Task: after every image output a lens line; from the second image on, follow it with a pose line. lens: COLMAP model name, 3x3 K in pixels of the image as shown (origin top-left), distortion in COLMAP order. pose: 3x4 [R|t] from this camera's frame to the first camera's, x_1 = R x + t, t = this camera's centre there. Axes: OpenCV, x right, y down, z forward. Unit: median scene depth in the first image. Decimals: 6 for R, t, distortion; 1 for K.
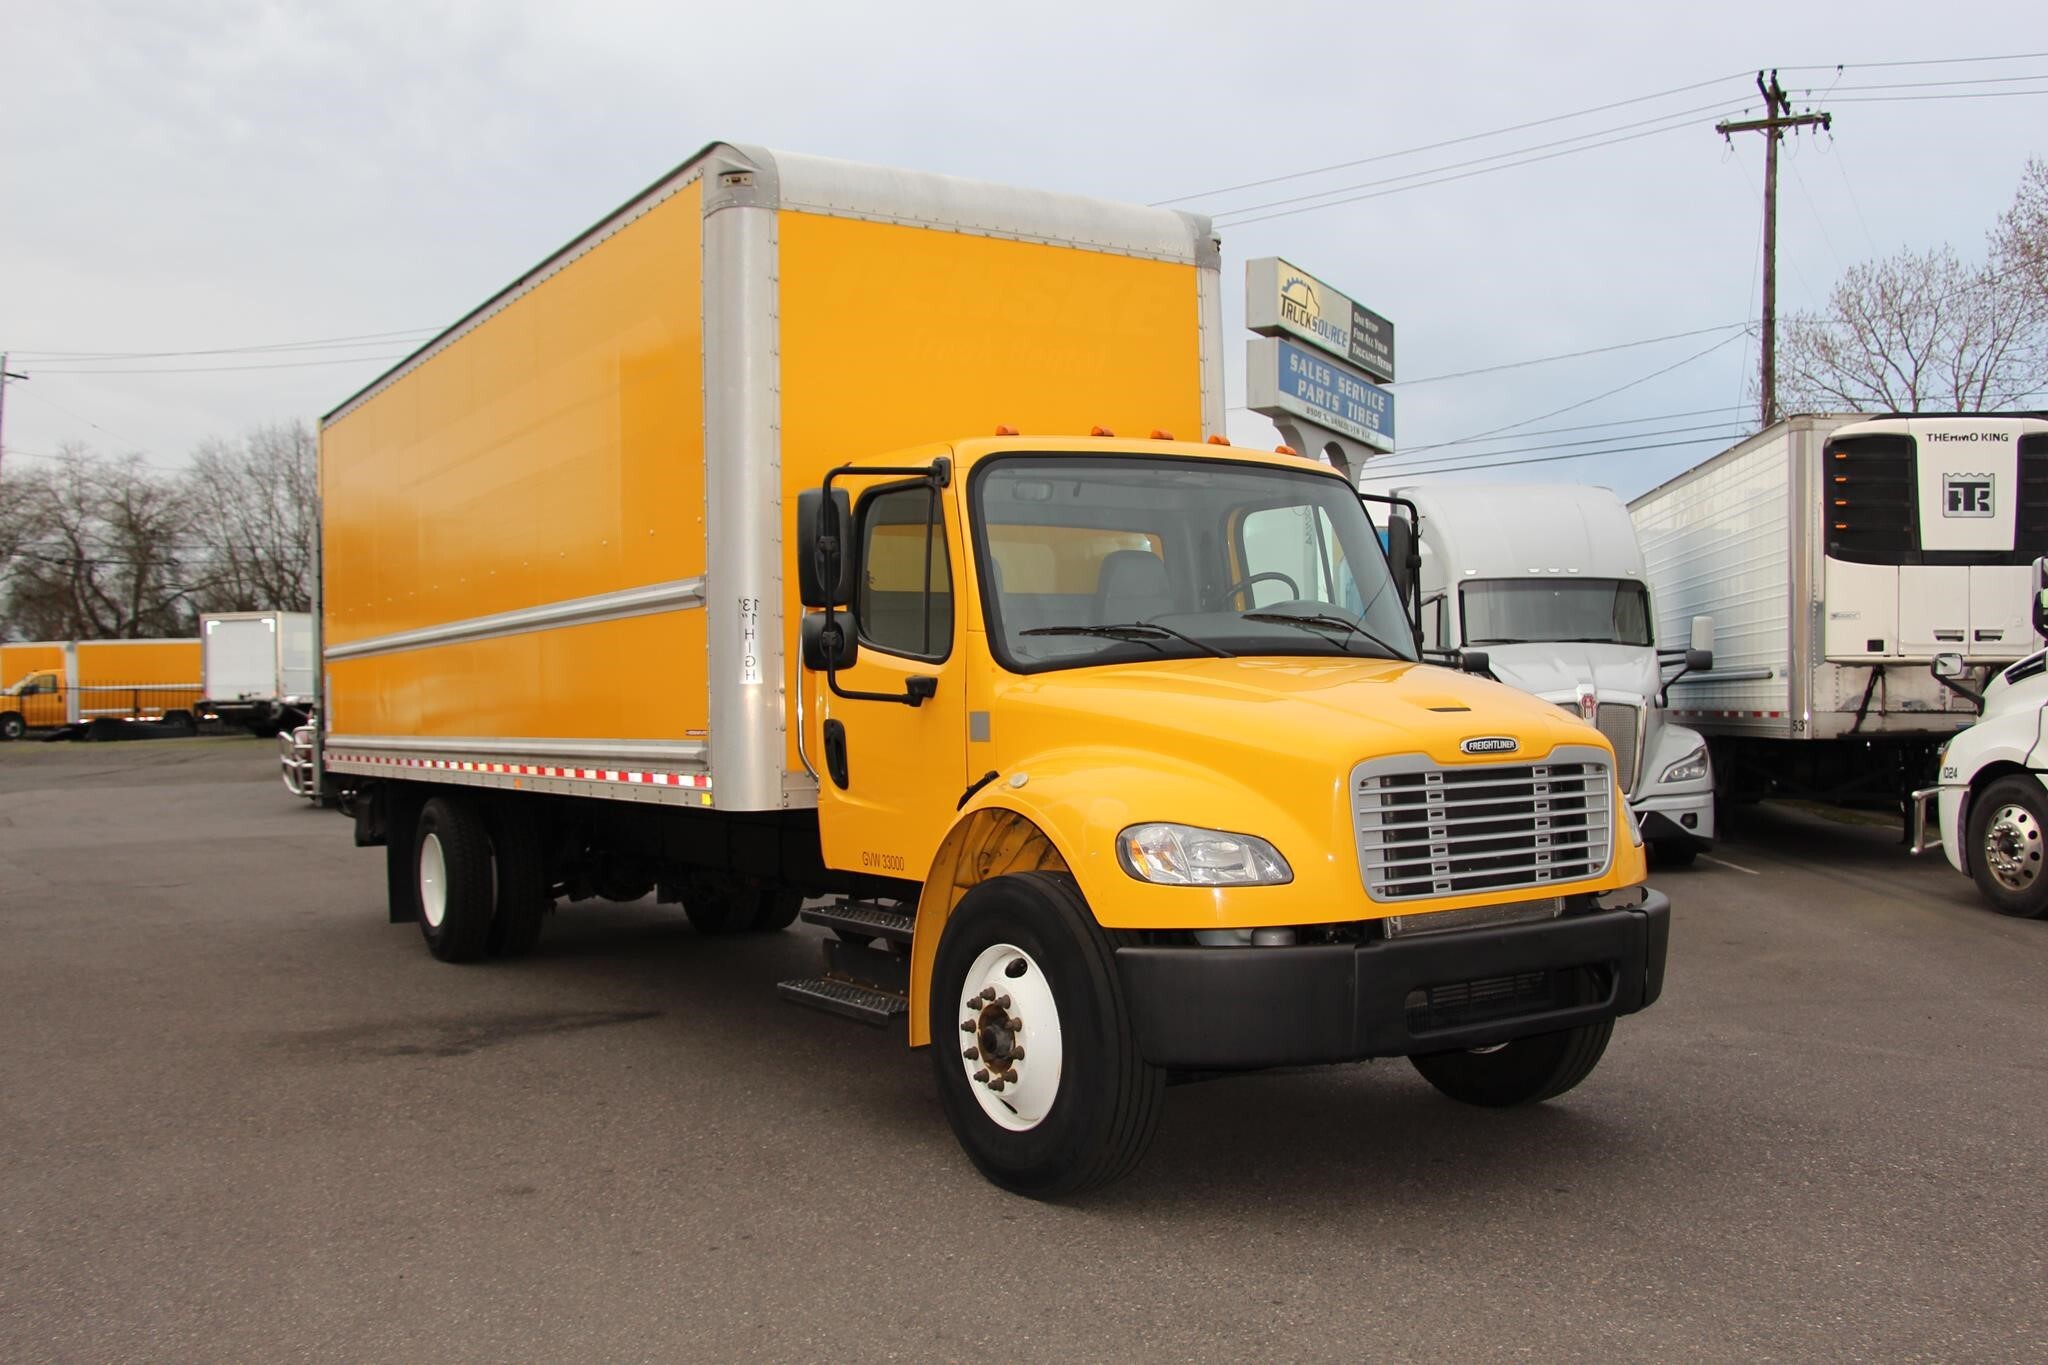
lens RADIAL K [[1794.9, 0, 1024.0], [0, 1794.9, 682.5], [0, 0, 1]] dist [-0.134525, -0.000249]
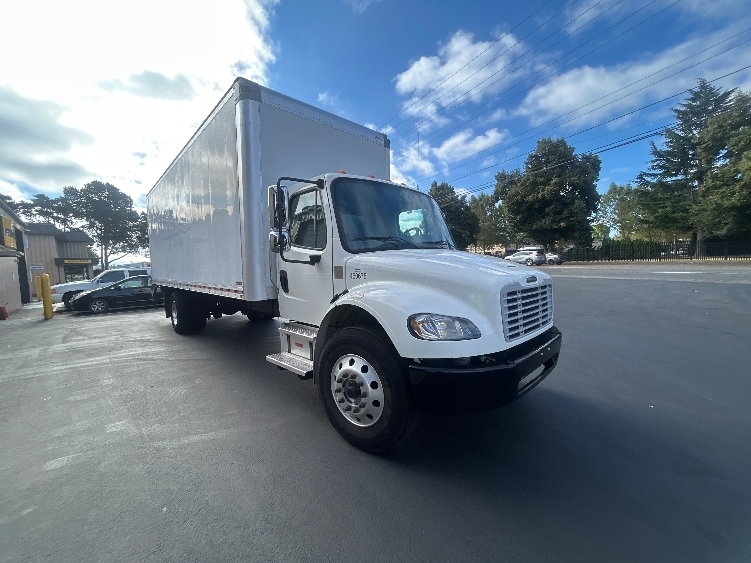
lens RADIAL K [[297.5, 0, 375.5], [0, 297.5, 281.5], [0, 0, 1]] dist [-0.000734, 0.000072]
pose [[0.980974, -0.010632, 0.193849, -0.059205], [-0.001779, 0.997965, 0.063738, 0.009037], [-0.194133, -0.062870, 0.978959, 0.561449]]
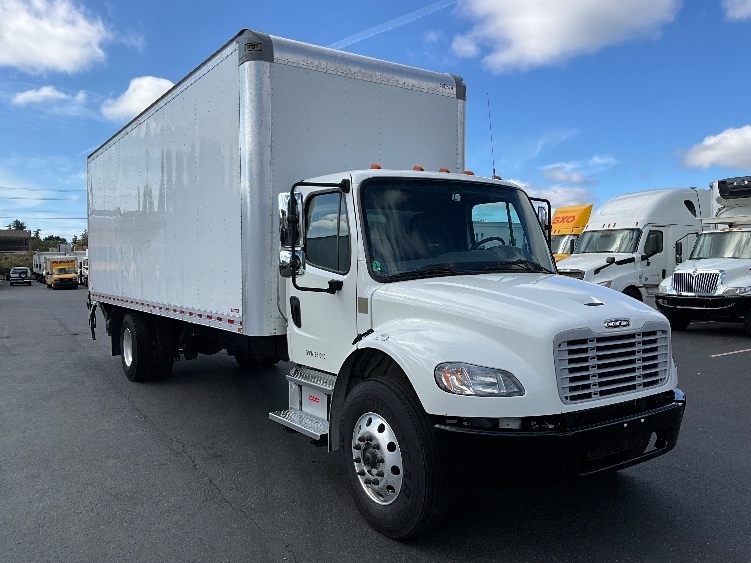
lens RADIAL K [[605.2, 0, 364.4], [0, 605.2, 280.7], [0, 0, 1]] dist [0.001657, 0.003685]
pose [[0.999882, 0.013284, 0.007711, -0.030319], [-0.013573, 0.999157, 0.038735, -0.034091], [-0.007190, -0.038835, 0.999220, 0.295390]]
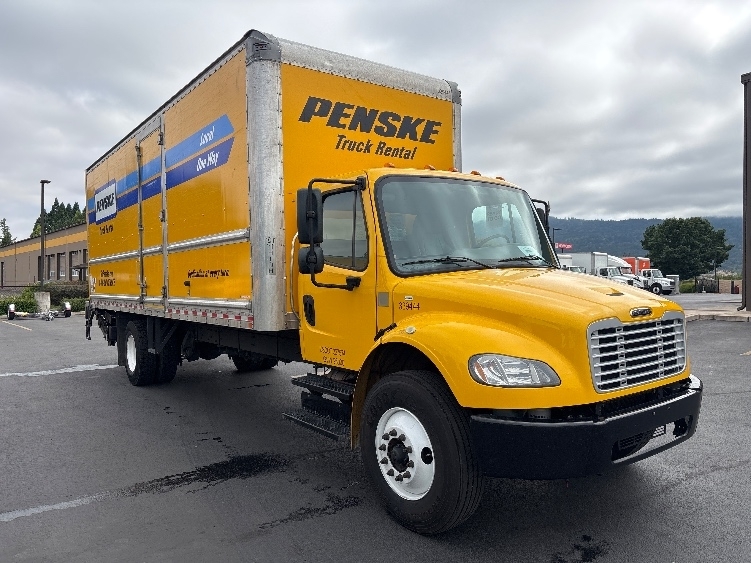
lens RADIAL K [[550.3, 0, 375.5], [0, 550.3, 281.5], [0, 0, 1]] dist [0.012602, 0.003028]
pose [[0.997528, -0.000371, 0.070268, -0.083086], [-0.001129, 0.999772, 0.021304, -0.012746], [-0.070260, -0.021331, 0.997301, 0.364061]]
